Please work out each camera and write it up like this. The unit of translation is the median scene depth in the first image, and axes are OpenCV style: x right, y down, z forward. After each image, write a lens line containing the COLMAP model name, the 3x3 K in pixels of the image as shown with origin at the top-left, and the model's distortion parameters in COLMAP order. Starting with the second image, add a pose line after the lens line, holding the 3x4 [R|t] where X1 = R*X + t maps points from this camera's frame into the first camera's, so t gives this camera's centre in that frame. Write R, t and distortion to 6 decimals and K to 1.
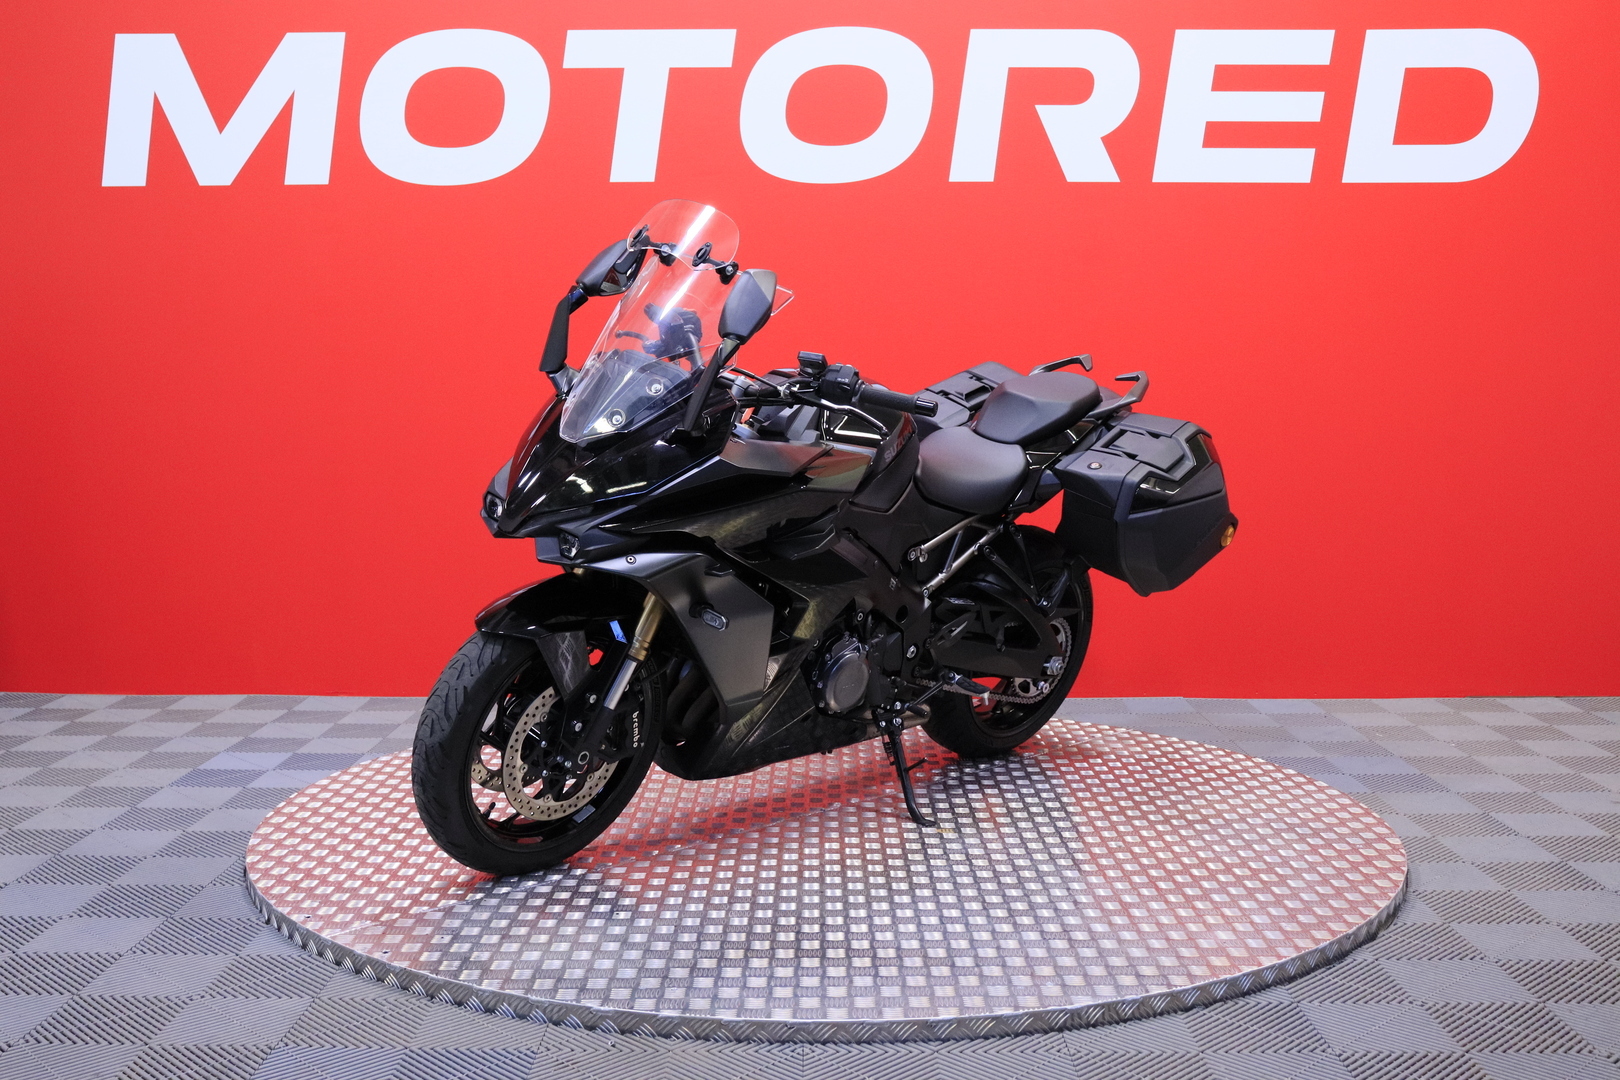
lens RADIAL K [[1713.5, 0, 810.0], [0, 1713.5, 540.0], [0, 0, 1]] dist [-0.151670, 0.333316]
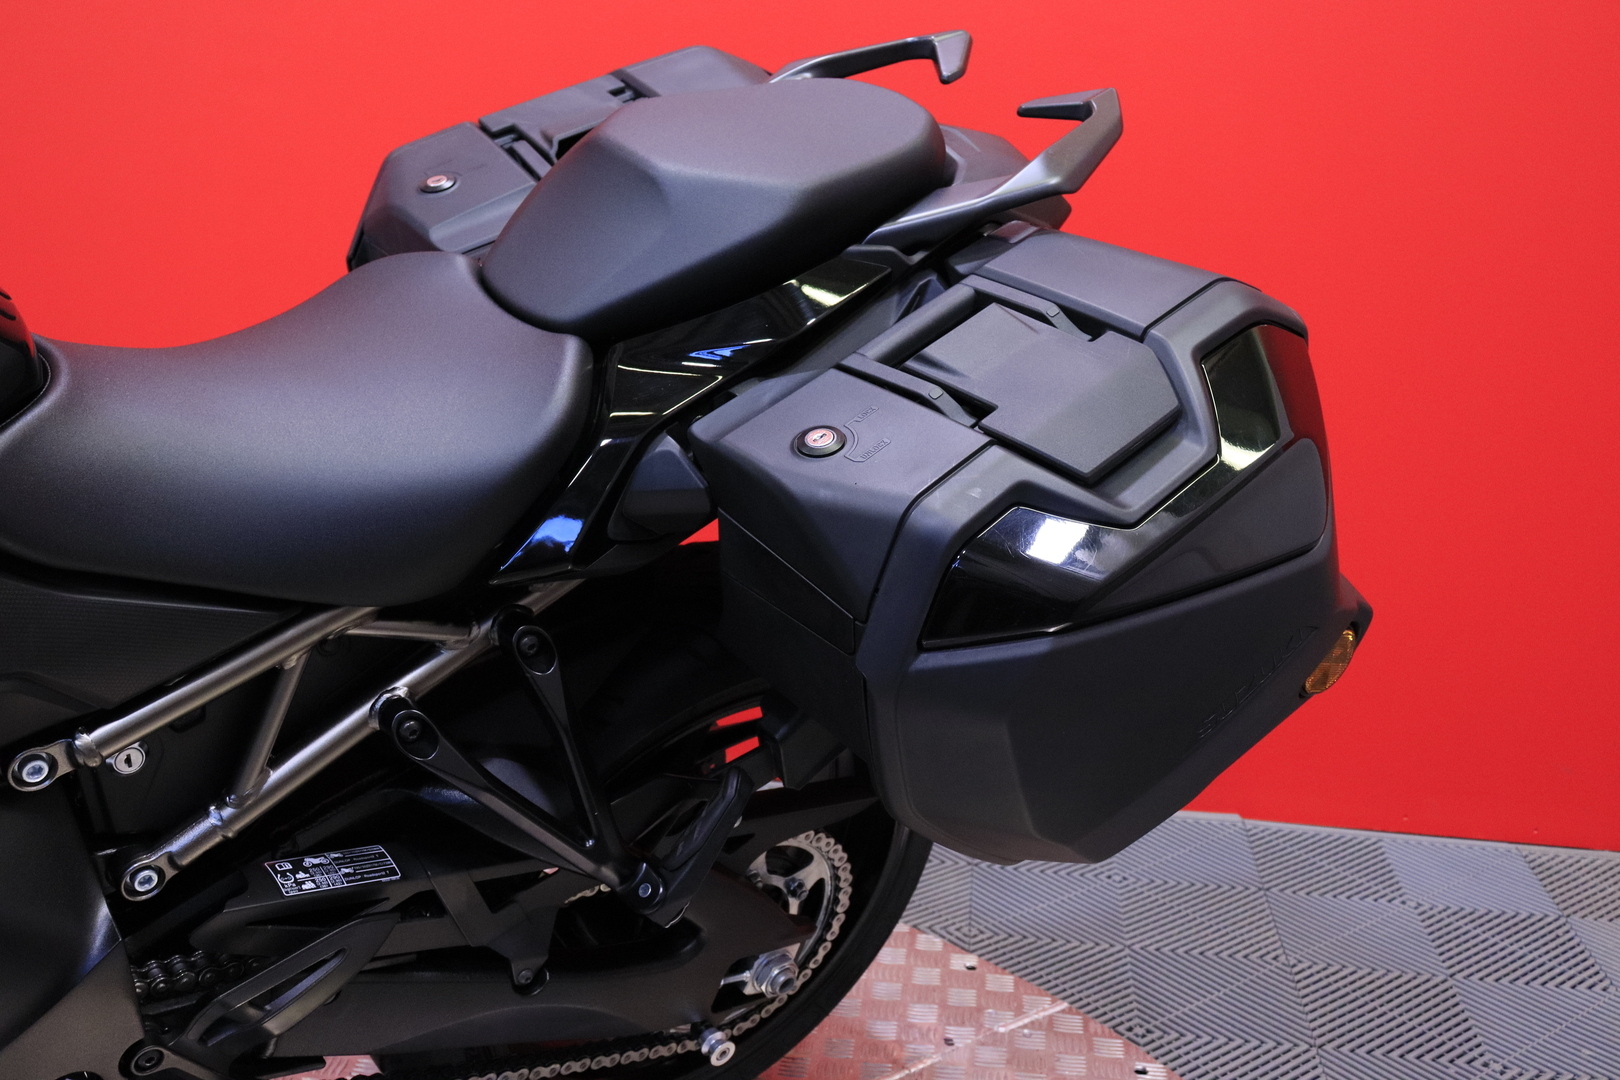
lens RADIAL K [[1713.5, 0, 810.0], [0, 1713.5, 540.0], [0, 0, 1]] dist [-0.151670, 0.333316]
pose [[0.988508, 0.072569, -0.132608, 0.203933], [-0.046885, 0.981157, 0.187440, -0.079457], [0.143711, -0.179069, 0.973284, 0.743367]]
